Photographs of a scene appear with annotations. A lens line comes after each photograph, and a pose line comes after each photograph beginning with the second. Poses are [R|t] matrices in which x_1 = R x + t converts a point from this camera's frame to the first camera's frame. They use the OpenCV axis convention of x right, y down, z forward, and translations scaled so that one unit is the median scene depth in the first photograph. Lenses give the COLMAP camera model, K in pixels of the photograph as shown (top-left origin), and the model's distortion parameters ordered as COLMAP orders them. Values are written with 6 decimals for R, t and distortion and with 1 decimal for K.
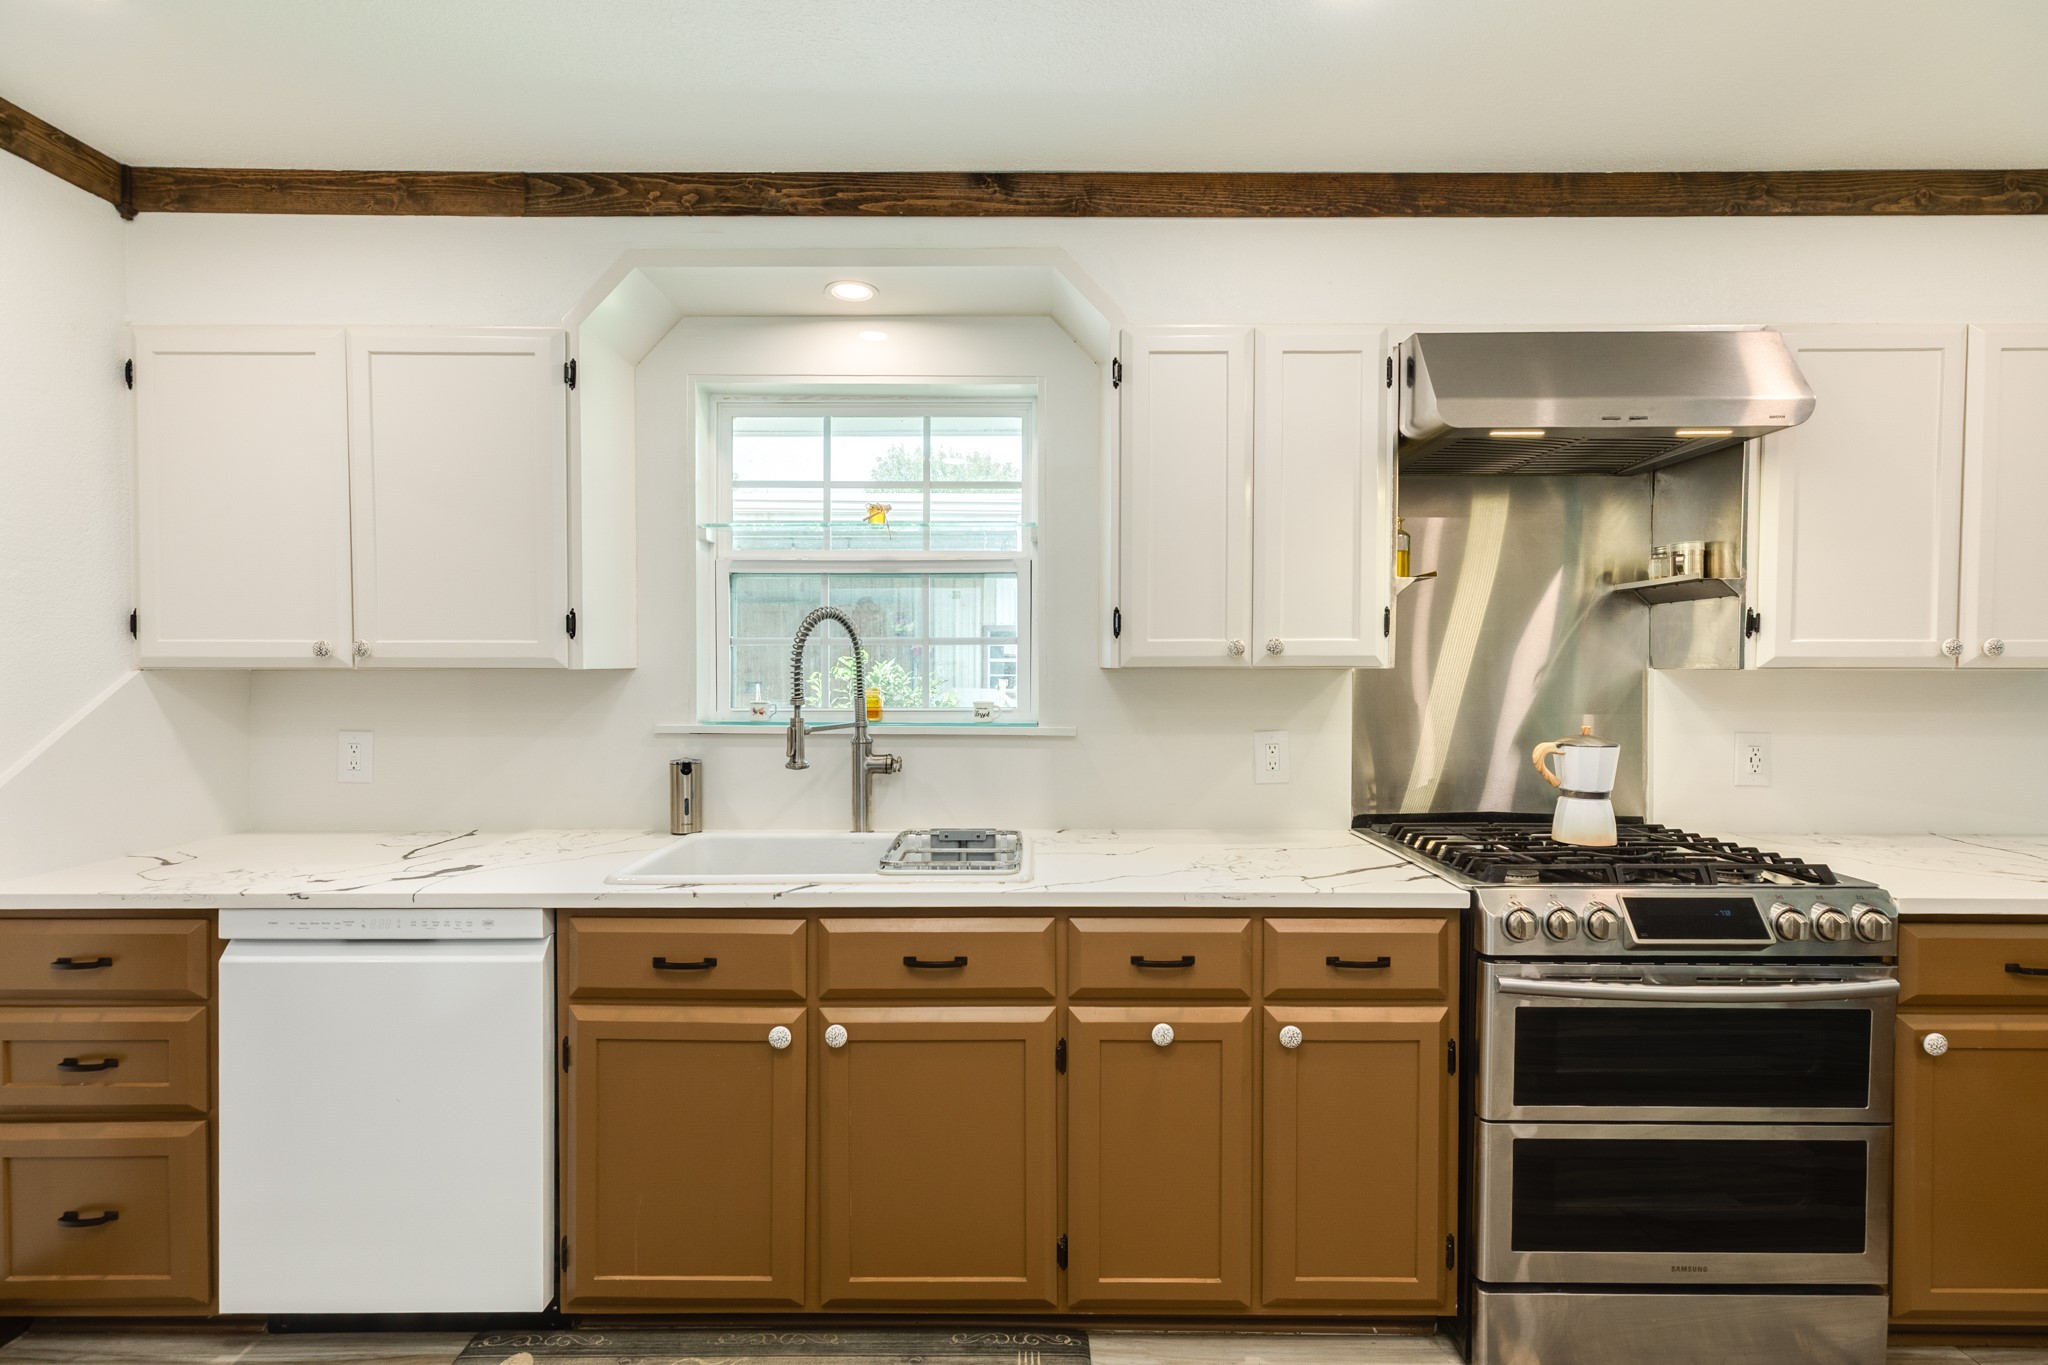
lens RADIAL K [[913.0, 0, 1021.6], [0, 913.0, 688.0], [0, 0, 1]] dist [0.003508, -0.000033]
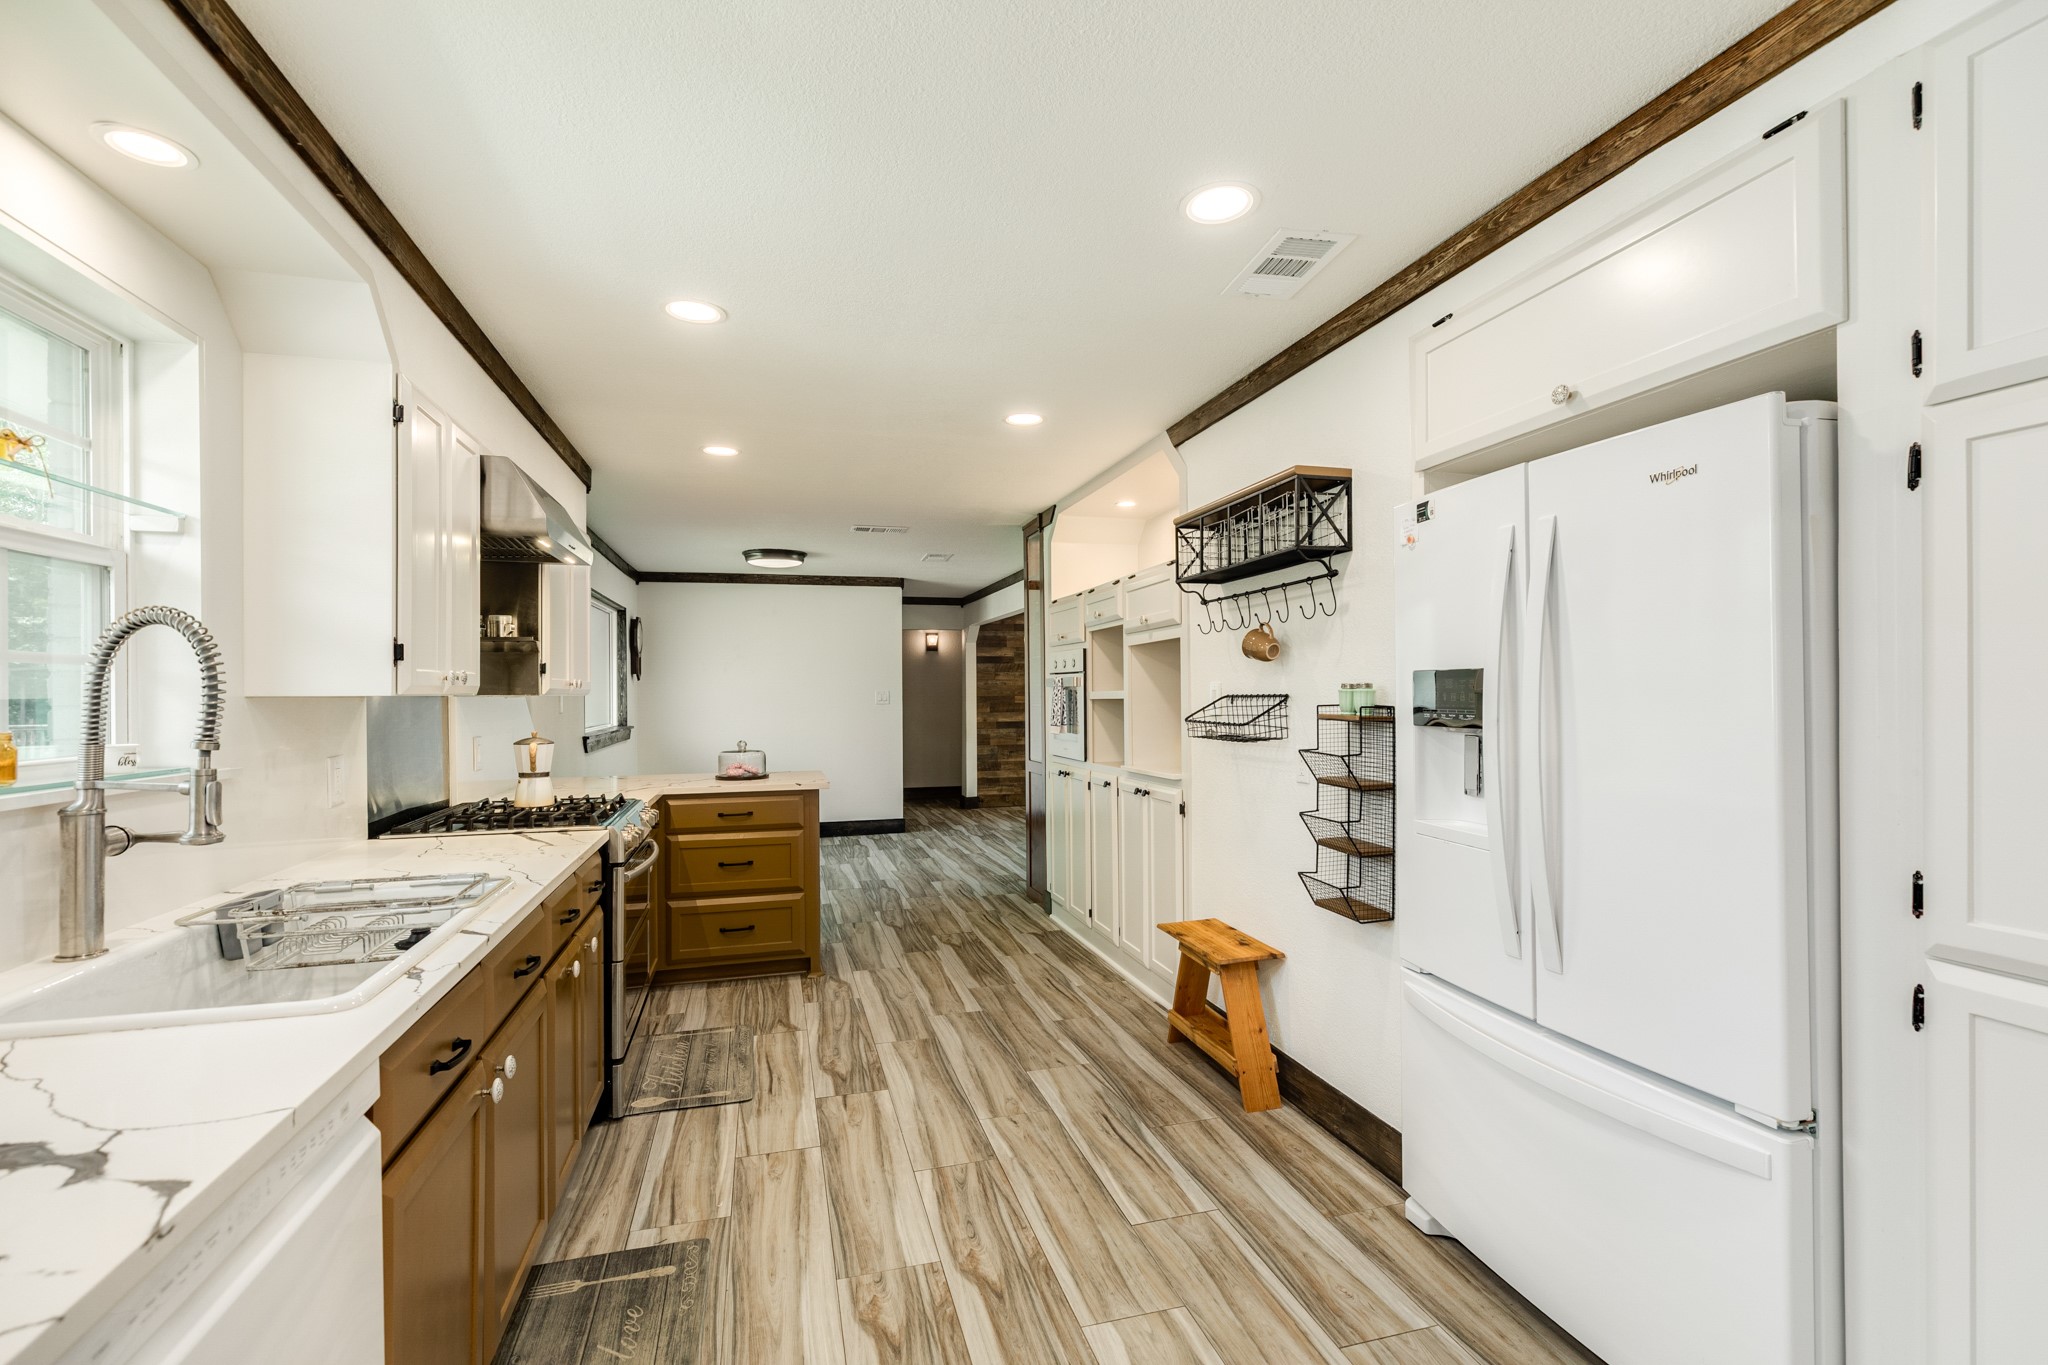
lens RADIAL K [[913.0, 0, 1021.6], [0, 913.0, 688.0], [0, 0, 1]] dist [0.003508, -0.000033]
pose [[-0.273652, 0.004979, 0.961816, -1.084134], [0.019737, 0.999805, 0.000439, -0.017643], [-0.961626, 0.019104, -0.273696, 0.598224]]
